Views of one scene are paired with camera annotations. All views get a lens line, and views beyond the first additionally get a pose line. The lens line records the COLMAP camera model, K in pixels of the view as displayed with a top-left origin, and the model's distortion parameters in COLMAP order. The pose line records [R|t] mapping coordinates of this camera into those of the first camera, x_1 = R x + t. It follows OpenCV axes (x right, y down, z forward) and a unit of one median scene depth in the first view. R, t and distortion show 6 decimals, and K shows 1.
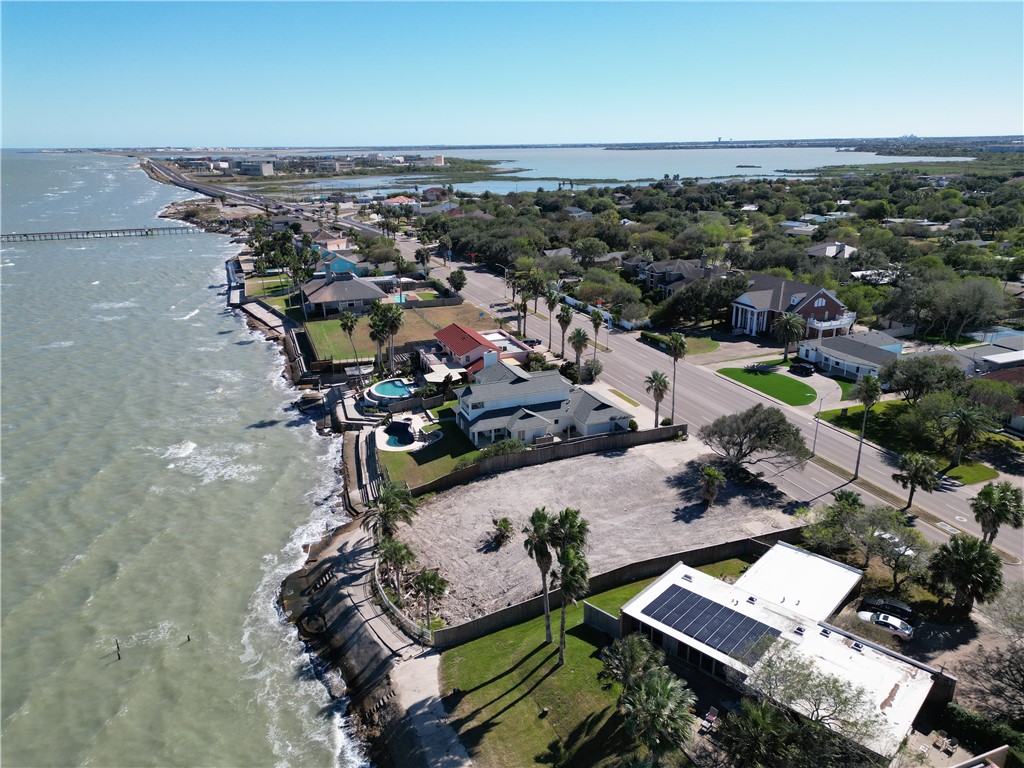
lens RADIAL K [[712.7, 0, 510.7], [0, 712.7, 382.8], [0, 0, 1]] dist [0.082720, -0.077312]
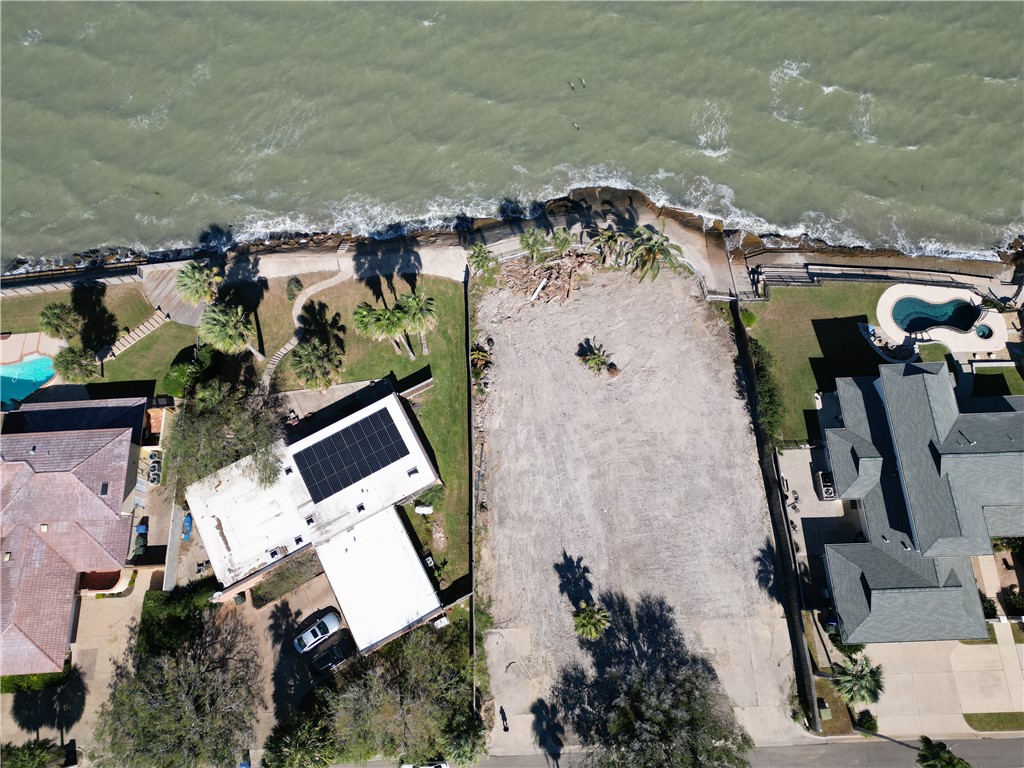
lens RADIAL K [[712.7, 0, 510.7], [0, 712.7, 382.8], [0, 0, 1]] dist [0.082720, -0.077312]
pose [[-0.318482, 0.906891, -0.275894, 0.323693], [-0.269449, 0.192434, 0.943592, -0.672036], [0.908827, 0.374857, 0.183074, 0.780669]]
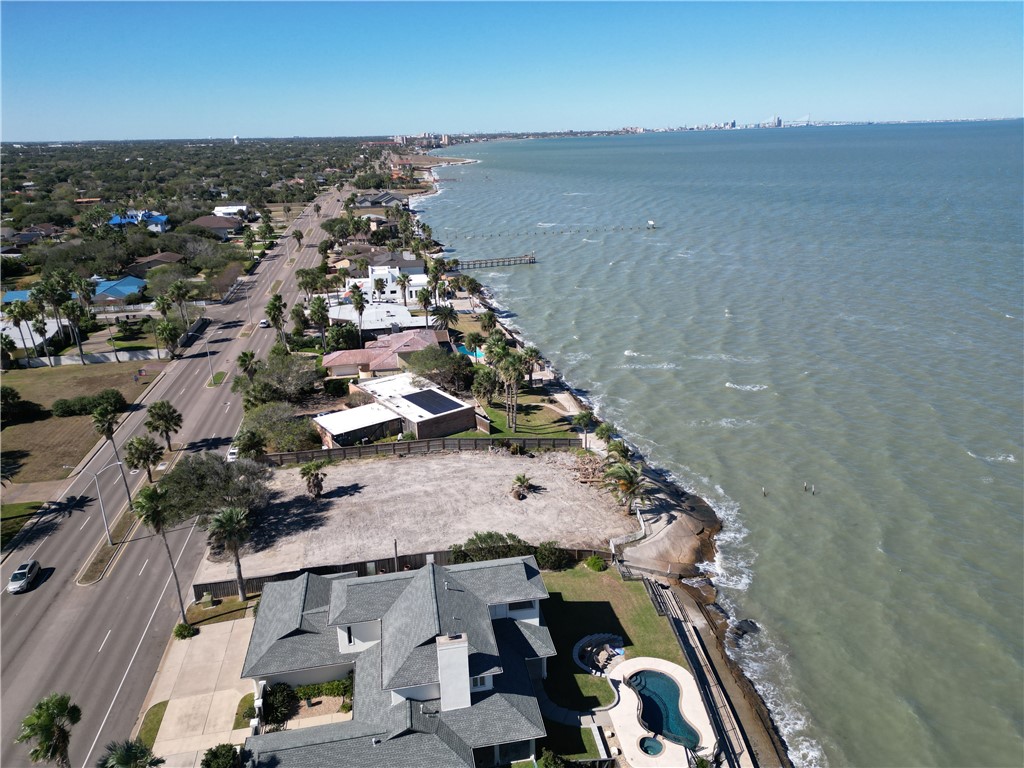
lens RADIAL K [[712.7, 0, 510.7], [0, 712.7, 382.8], [0, 0, 1]] dist [0.082720, -0.077312]
pose [[-0.982211, -0.027404, 0.185770, -0.208308], [0.092652, 0.789764, 0.606373, -0.632394], [-0.163331, 0.612798, -0.773176, 1.872641]]
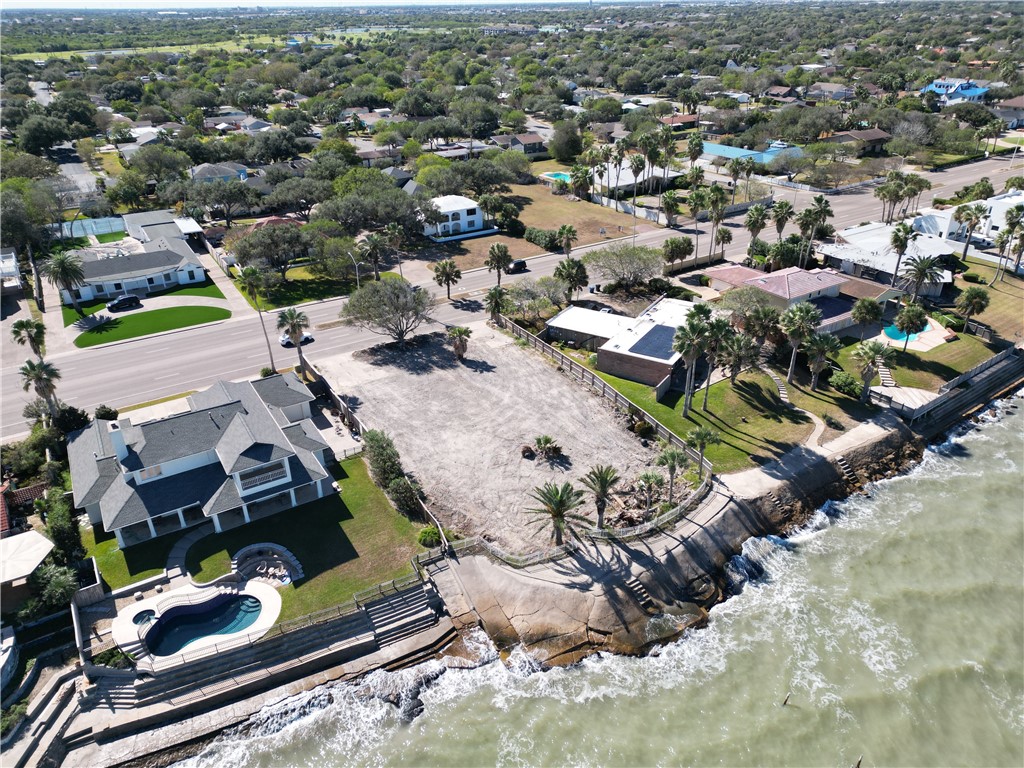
lens RADIAL K [[712.7, 0, 510.7], [0, 712.7, 382.8], [0, 0, 1]] dist [0.082720, -0.077312]
pose [[-0.185021, -0.444343, 0.876543, -0.857137], [0.331036, 0.811635, 0.481314, -0.364362], [-0.925301, 0.379220, -0.003076, 1.073868]]
